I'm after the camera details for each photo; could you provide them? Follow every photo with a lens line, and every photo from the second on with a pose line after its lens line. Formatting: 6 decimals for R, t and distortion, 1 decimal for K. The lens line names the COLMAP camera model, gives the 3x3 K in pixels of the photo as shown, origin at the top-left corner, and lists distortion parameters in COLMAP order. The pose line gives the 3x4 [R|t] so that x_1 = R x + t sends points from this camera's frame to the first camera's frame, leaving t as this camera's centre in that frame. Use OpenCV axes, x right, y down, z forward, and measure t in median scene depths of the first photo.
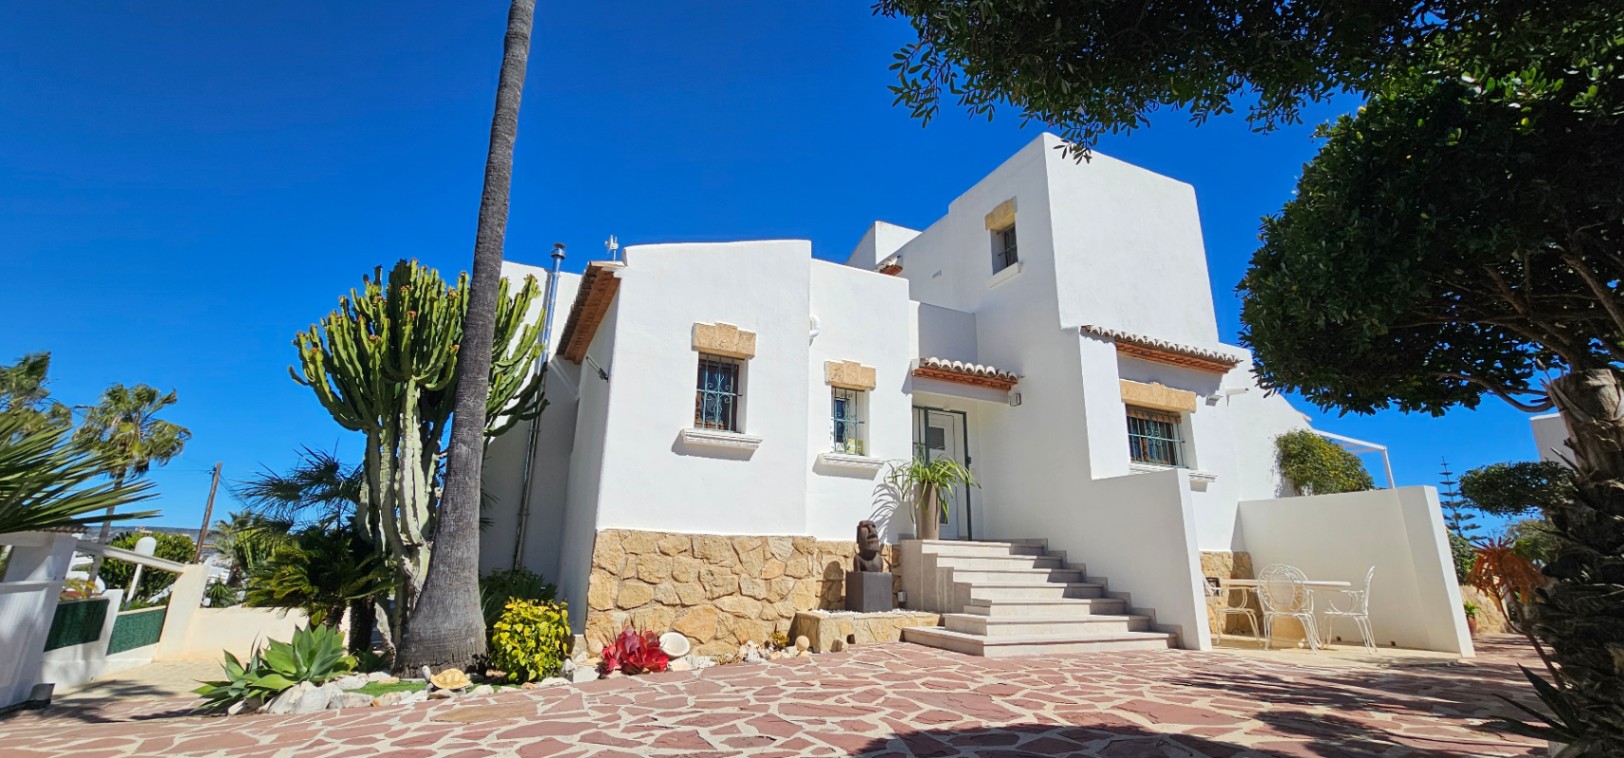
lens RADIAL K [[653.5, 0, 803.8], [0, 653.5, 372.2], [0, 0, 1]] dist [0.000743, 0.000072]
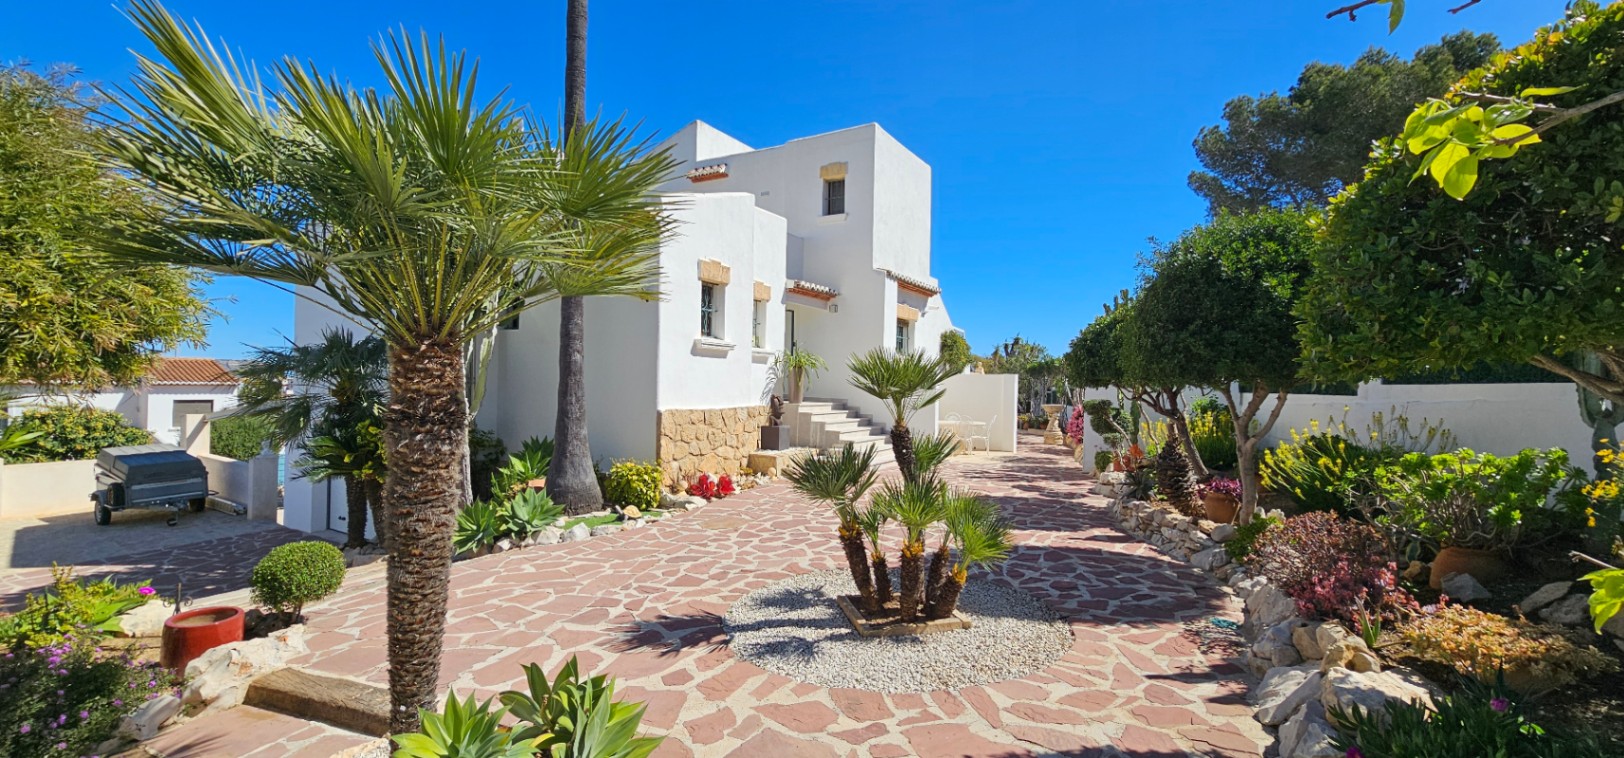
lens RADIAL K [[653.5, 0, 803.8], [0, 653.5, 372.2], [0, 0, 1]] dist [0.000743, 0.000072]
pose [[0.830822, 0.006319, 0.556502, -0.647117], [-0.157886, 0.961530, 0.224795, -0.164659], [-0.533673, -0.274628, 0.799858, -0.235530]]
